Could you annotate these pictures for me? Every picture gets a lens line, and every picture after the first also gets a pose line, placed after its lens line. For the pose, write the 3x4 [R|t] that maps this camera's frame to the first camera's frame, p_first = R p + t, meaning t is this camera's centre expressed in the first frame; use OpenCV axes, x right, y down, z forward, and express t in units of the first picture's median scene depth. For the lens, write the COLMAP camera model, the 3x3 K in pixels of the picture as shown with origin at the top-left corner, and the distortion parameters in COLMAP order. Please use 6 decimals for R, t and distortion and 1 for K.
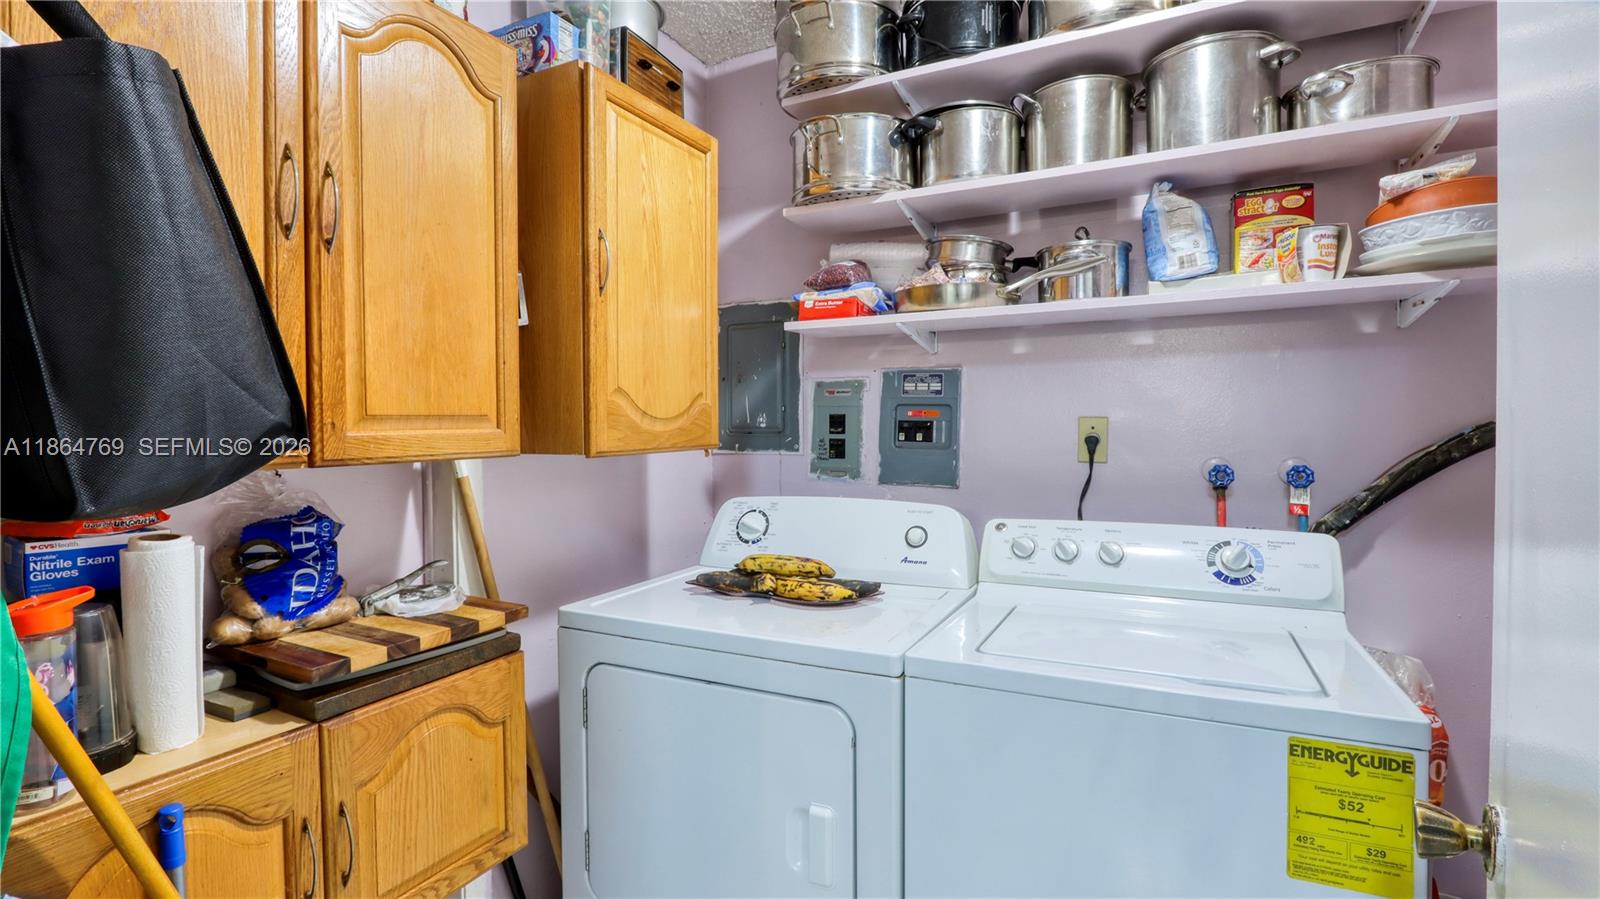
lens RADIAL K [[740.0, 0, 800.0], [0, 740.0, 449.5], [0, 0, 1]] dist [-0.027085, 0.000115]
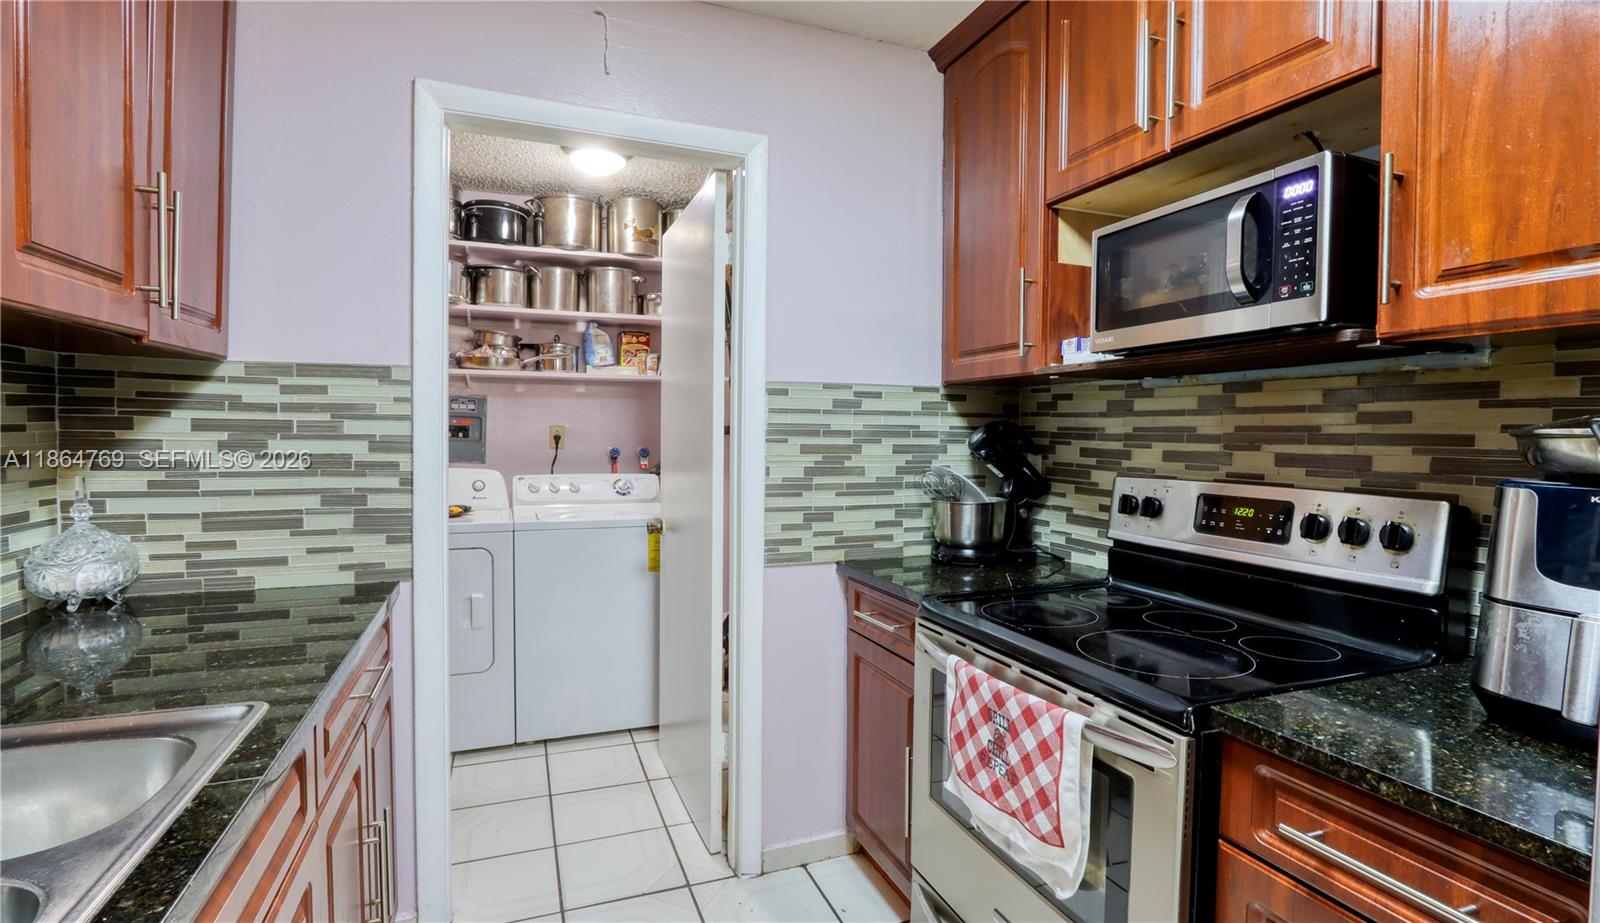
lens RADIAL K [[754.3, 0, 795.0], [0, 754.3, 455.0], [0, 0, 1]] dist [-0.015935, 0.000945]
pose [[0.676207, -0.007029, 0.736678, -0.738942], [0.008225, 0.999964, 0.001991, 0.040996], [-0.736666, 0.004713, 0.676240, -0.951657]]
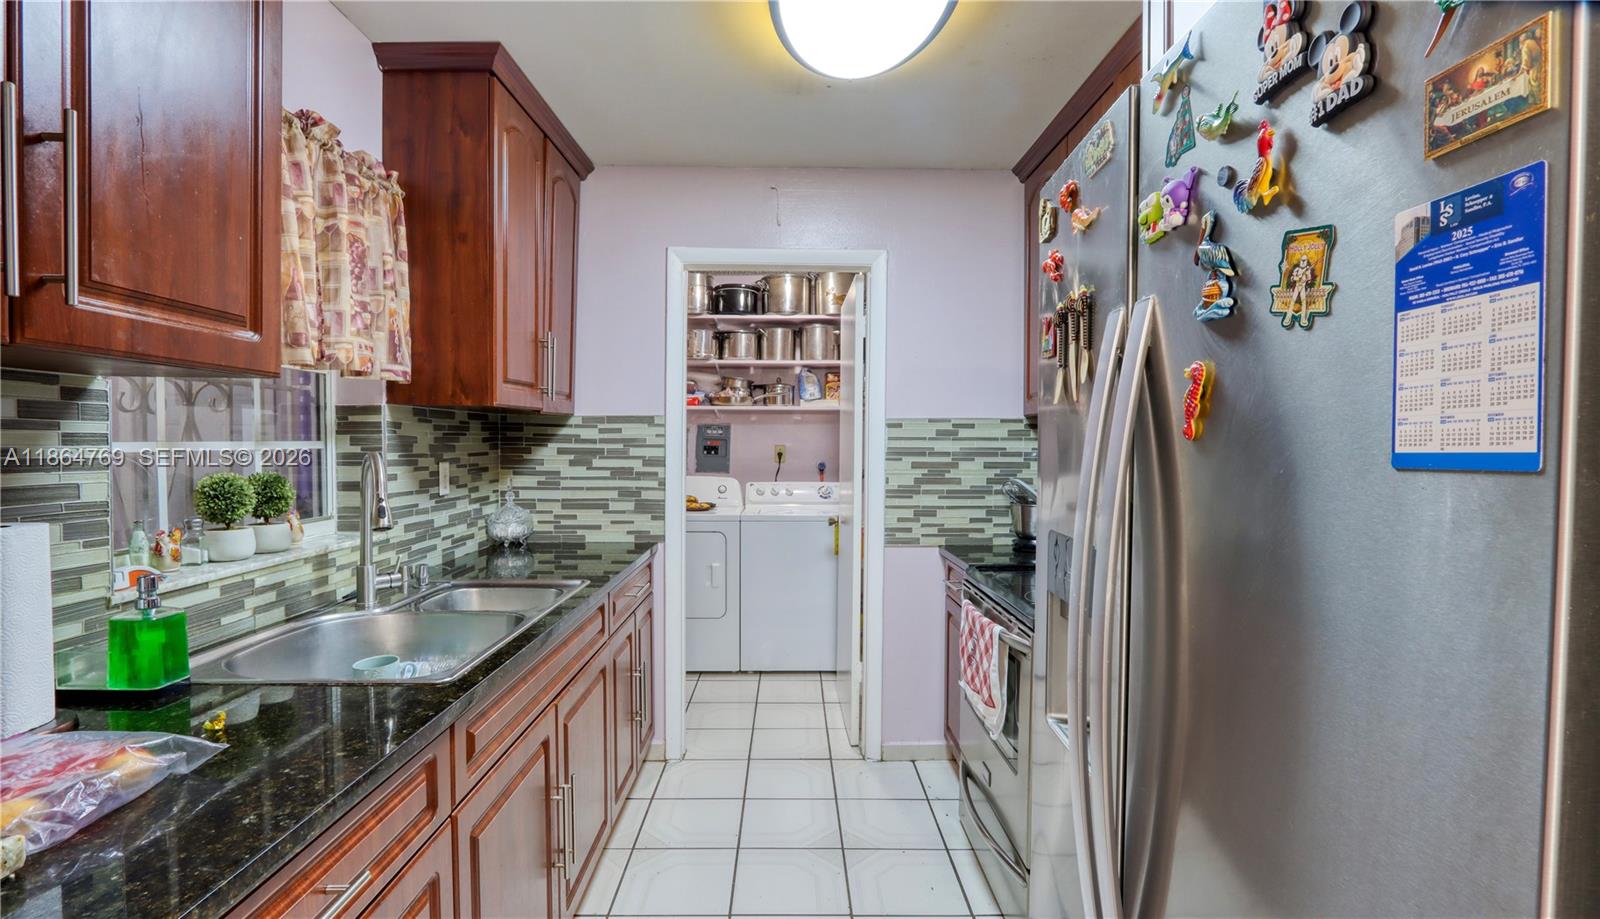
lens RADIAL K [[754.3, 0, 795.0], [0, 754.3, 453.0], [0, 0, 1]] dist [-0.015935, 0.000945]
pose [[0.890120, 0.005069, 0.455697, -0.869588], [0.003280, 0.999841, -0.017527, 0.035434], [-0.455713, 0.017096, 0.889962, -1.586129]]
